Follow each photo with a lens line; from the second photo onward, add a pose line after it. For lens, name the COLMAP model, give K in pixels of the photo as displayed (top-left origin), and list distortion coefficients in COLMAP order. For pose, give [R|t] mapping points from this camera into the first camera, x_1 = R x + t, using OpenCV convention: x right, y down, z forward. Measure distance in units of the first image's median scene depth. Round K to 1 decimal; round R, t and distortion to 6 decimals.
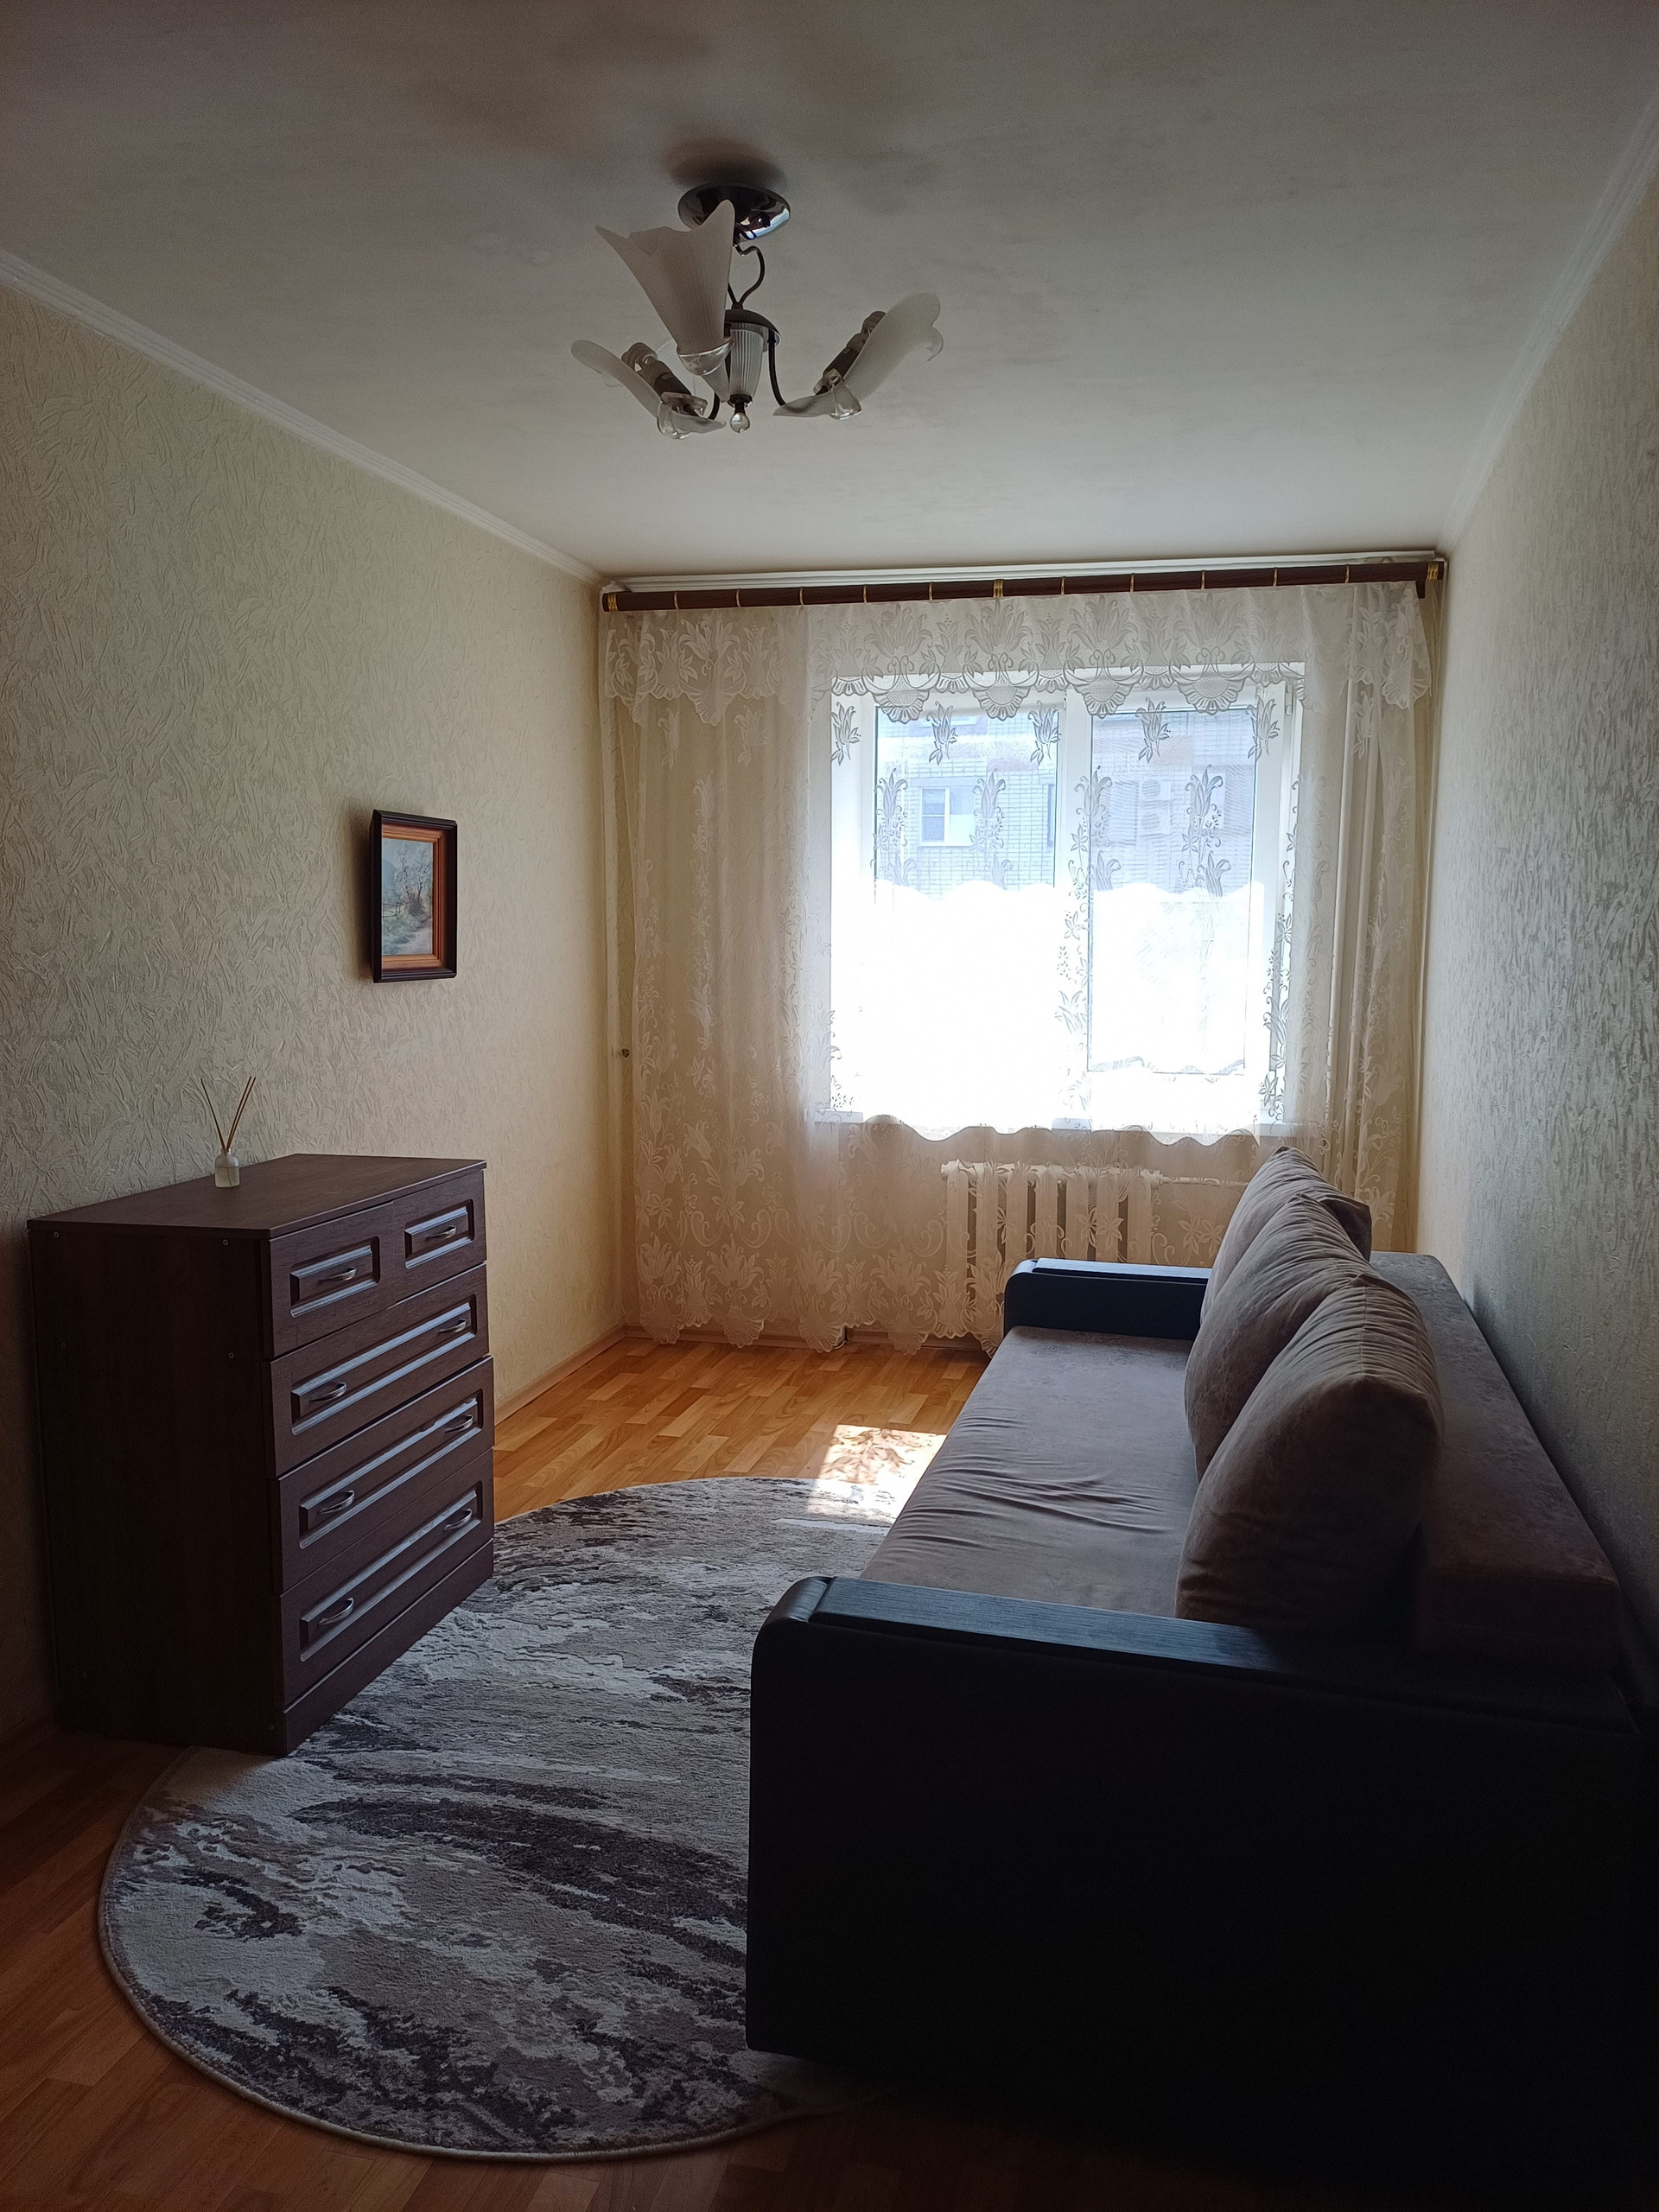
lens RADIAL K [[1603.3, 0, 827.4], [0, 1603.3, 1108.8], [0, 0, 1]] dist [0.069863, -0.059884]
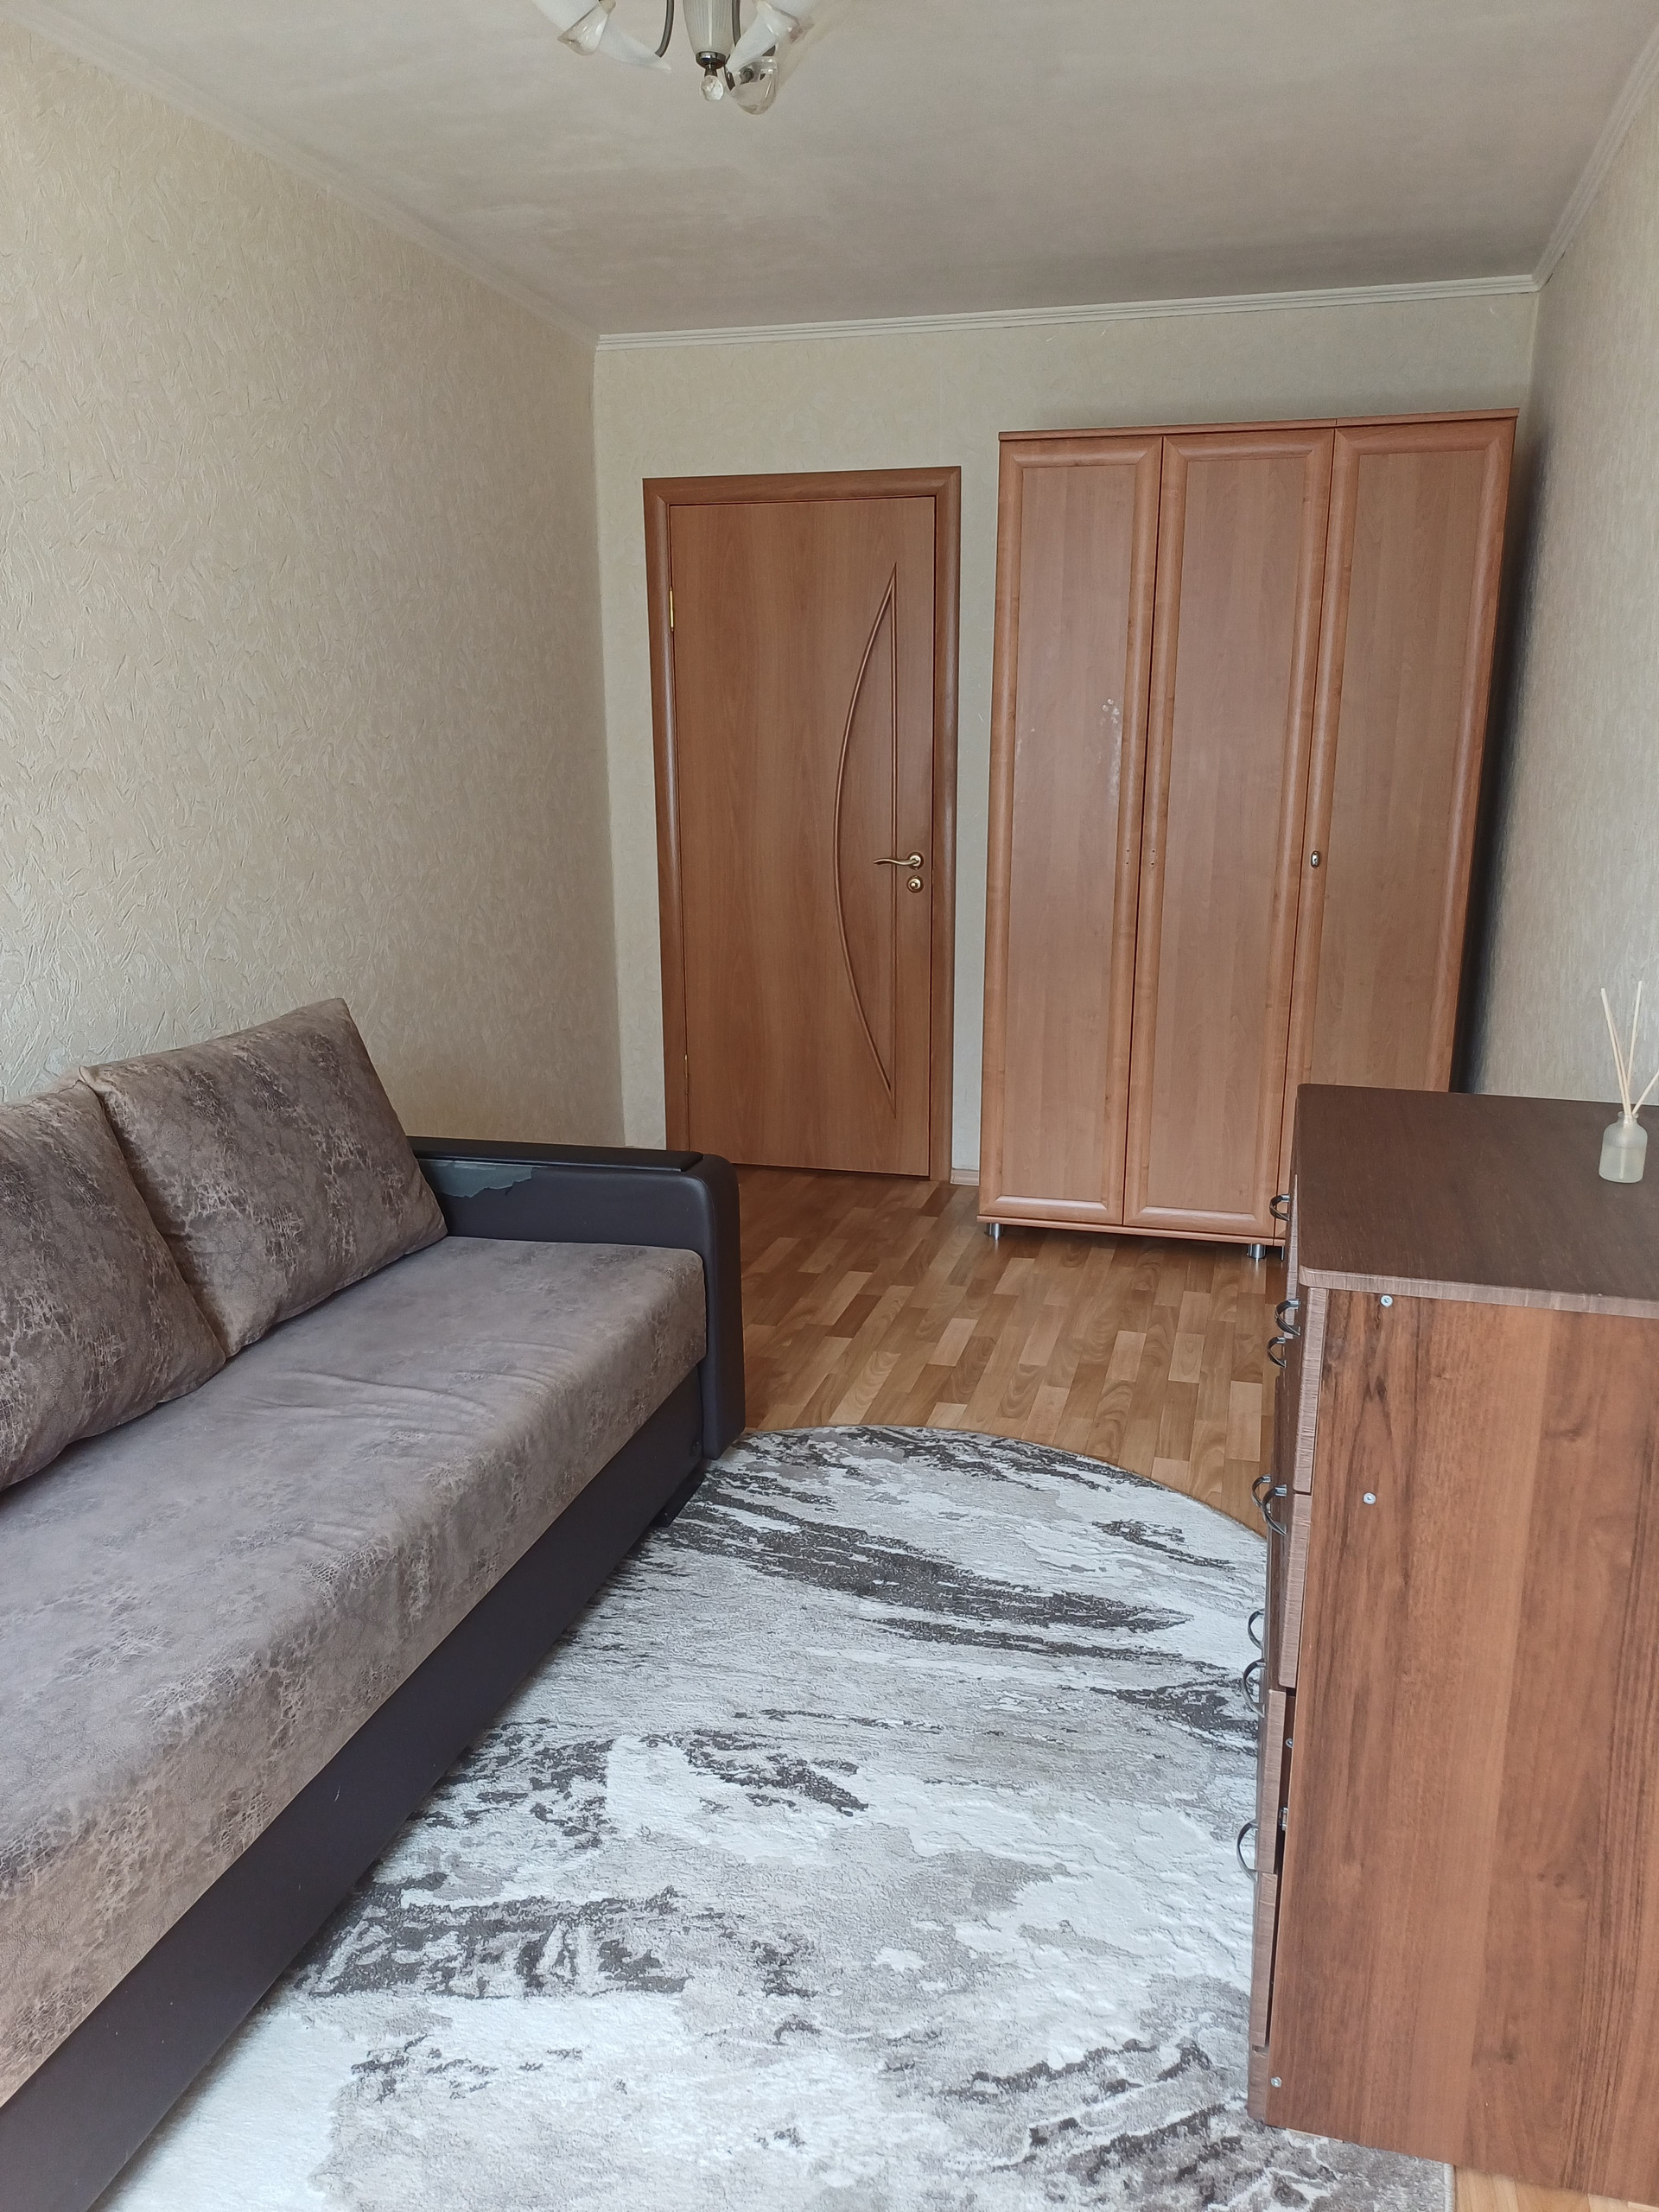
lens RADIAL K [[1603.3, 0, 831.0], [0, 1603.3, 1109.5], [0, 0, 1]] dist [0.069863, -0.059884]
pose [[-0.999695, -0.013305, 0.020783, -0.138137], [-0.005411, 0.939897, 0.341414, -0.217825], [-0.024077, 0.341197, -0.939683, 2.022138]]
